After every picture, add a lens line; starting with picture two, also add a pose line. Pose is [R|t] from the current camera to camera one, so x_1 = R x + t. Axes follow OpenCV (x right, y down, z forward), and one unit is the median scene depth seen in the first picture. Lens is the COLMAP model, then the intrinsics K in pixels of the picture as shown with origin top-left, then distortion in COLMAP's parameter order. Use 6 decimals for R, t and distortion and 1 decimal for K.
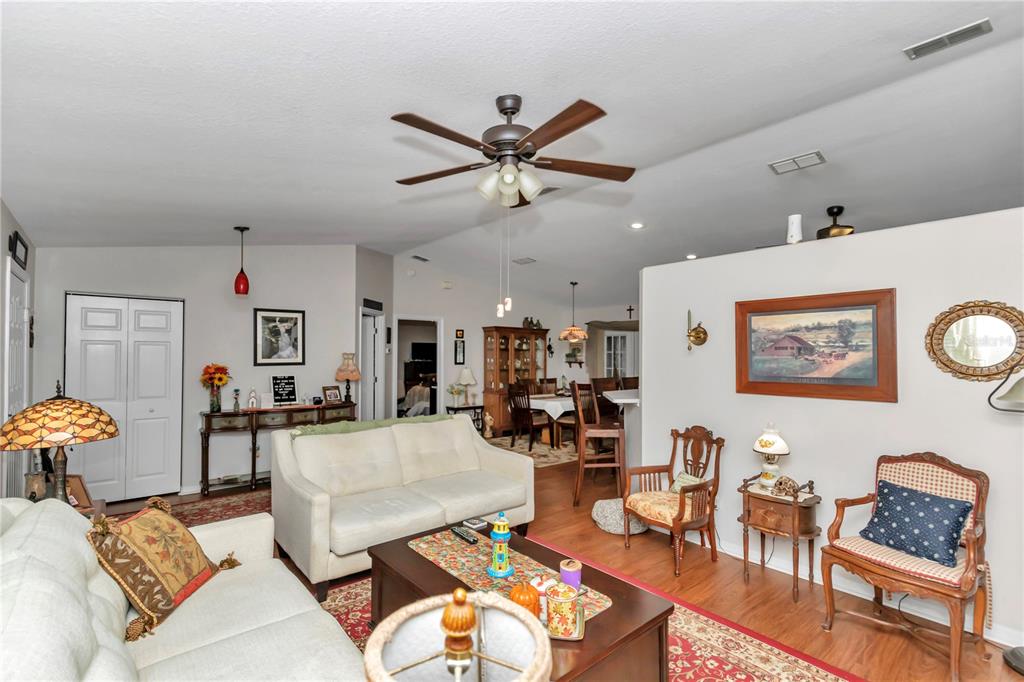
lens RADIAL K [[469.1, 0, 507.7], [0, 469.1, 347.3], [0, 0, 1]] dist [0.011217, -0.002564]
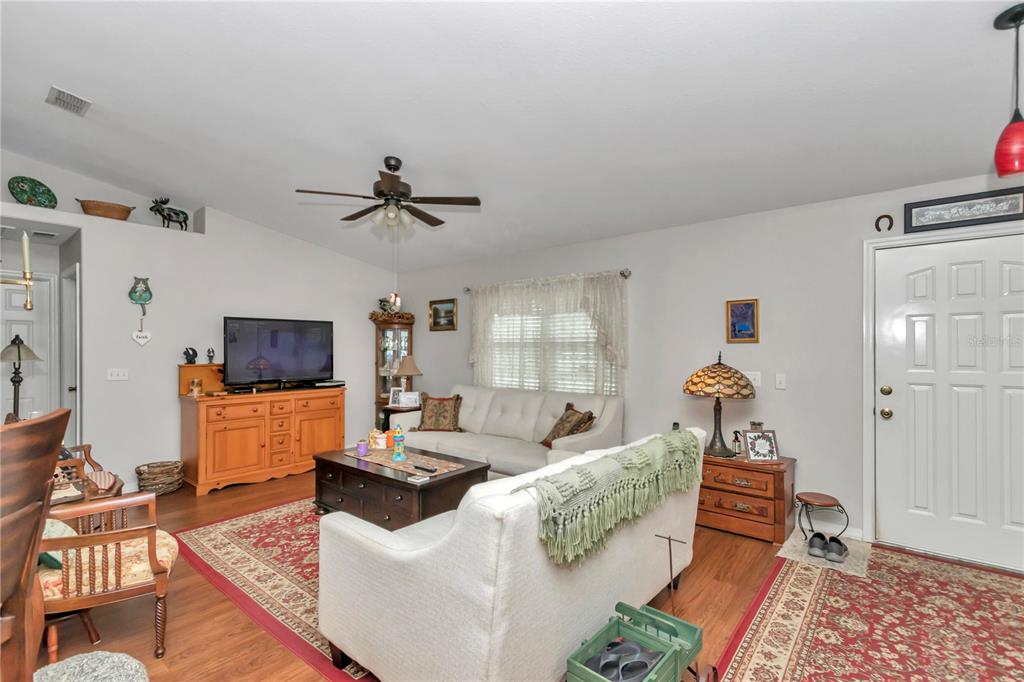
lens RADIAL K [[469.1, 0, 513.6], [0, 469.1, 352.0], [0, 0, 1]] dist [0.011217, -0.002564]
pose [[-0.982287, -0.000528, -0.187384, -0.040784], [0.000407, 0.999988, -0.004948, 0.036779], [0.187384, -0.004937, -0.982274, 1.075516]]
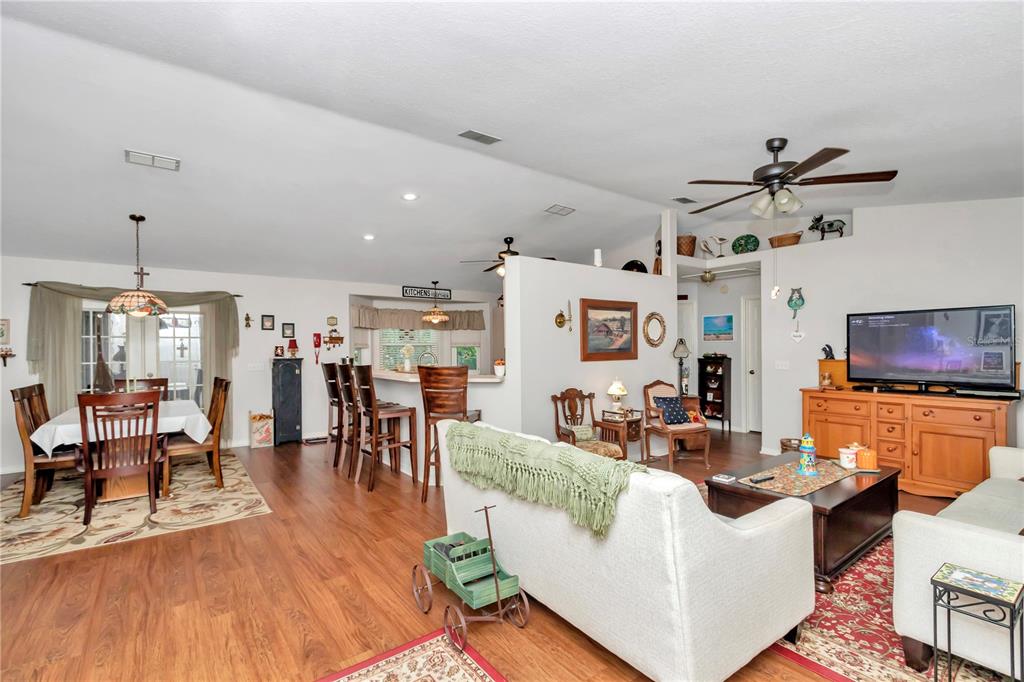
lens RADIAL K [[469.1, 0, 504.4], [0, 469.1, 349.6], [0, 0, 1]] dist [0.011217, -0.002564]
pose [[0.057305, -0.006129, 0.998338, -0.599696], [-0.006034, 0.999961, 0.006485, 0.032954], [-0.998338, -0.006395, 0.057266, 0.724663]]
